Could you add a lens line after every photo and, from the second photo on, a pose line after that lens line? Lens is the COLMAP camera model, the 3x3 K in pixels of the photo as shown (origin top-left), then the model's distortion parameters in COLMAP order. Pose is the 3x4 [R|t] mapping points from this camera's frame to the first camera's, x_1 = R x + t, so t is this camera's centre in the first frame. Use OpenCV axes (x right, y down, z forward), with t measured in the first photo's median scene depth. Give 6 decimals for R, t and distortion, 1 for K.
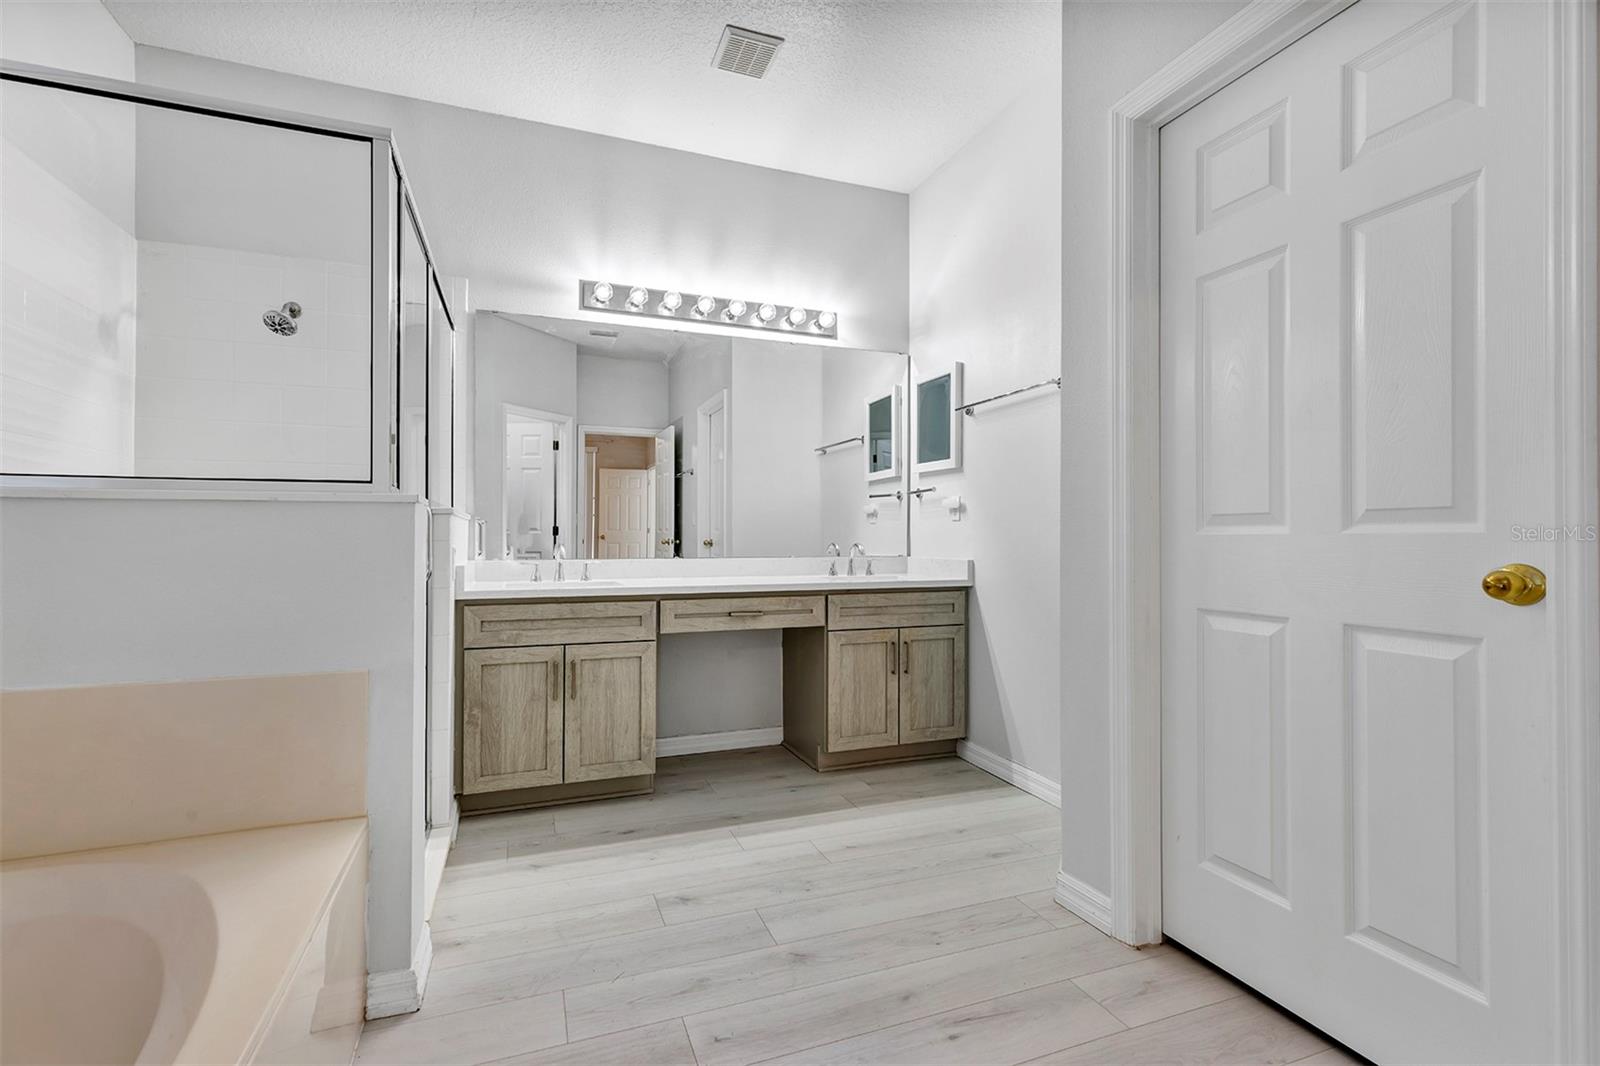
lens RADIAL K [[716.3, 0, 797.9], [0, 716.3, 541.5], [0, 0, 1]] dist [-0.003476, 0.000622]
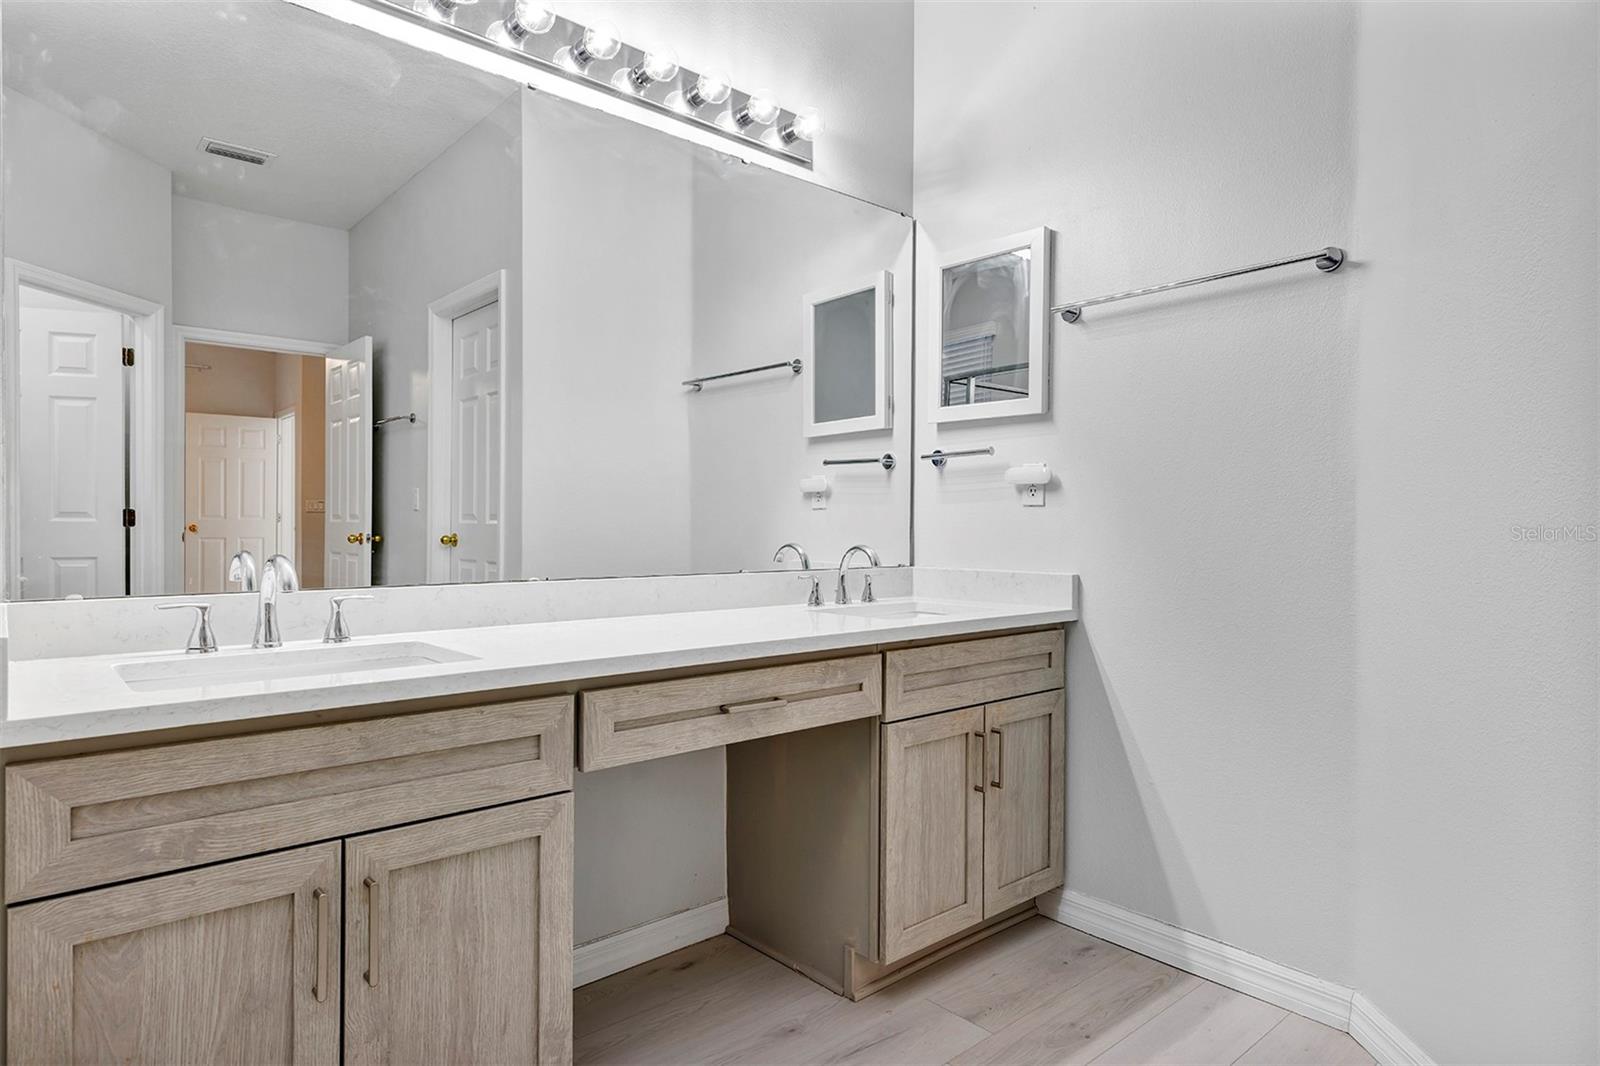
lens RADIAL K [[908.3, 0, 802.3], [0, 908.3, 542.6], [0, 0, 1]] dist [0.003327, -0.001063]
pose [[0.937040, -0.003946, 0.349200, -0.224038], [0.000075, 0.999938, 0.011096, -0.008415], [-0.349223, -0.010371, 0.936982, 0.409743]]
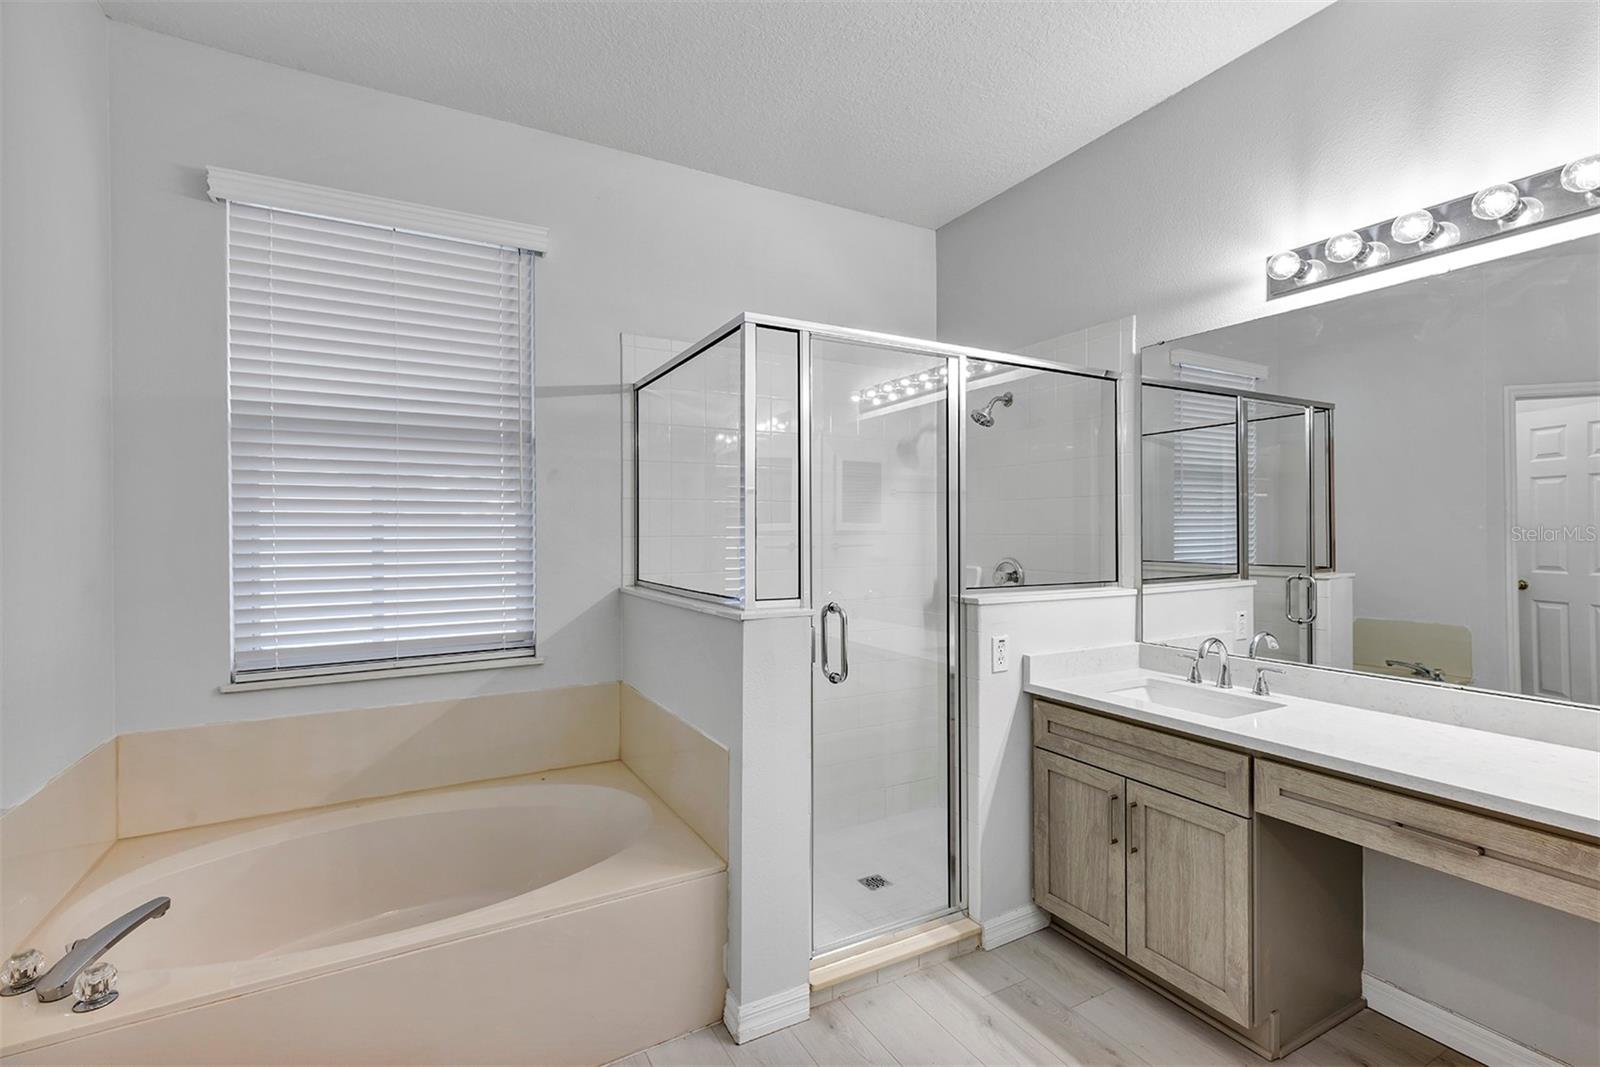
lens RADIAL K [[716.3, 0, 799.1], [0, 716.3, 527.9], [0, 0, 1]] dist [-0.003476, 0.000622]
pose [[0.131257, -0.003135, -0.991343, 0.328576], [0.004528, 0.999986, -0.002563, -0.104173], [0.991338, -0.004152, 0.131270, 0.458781]]
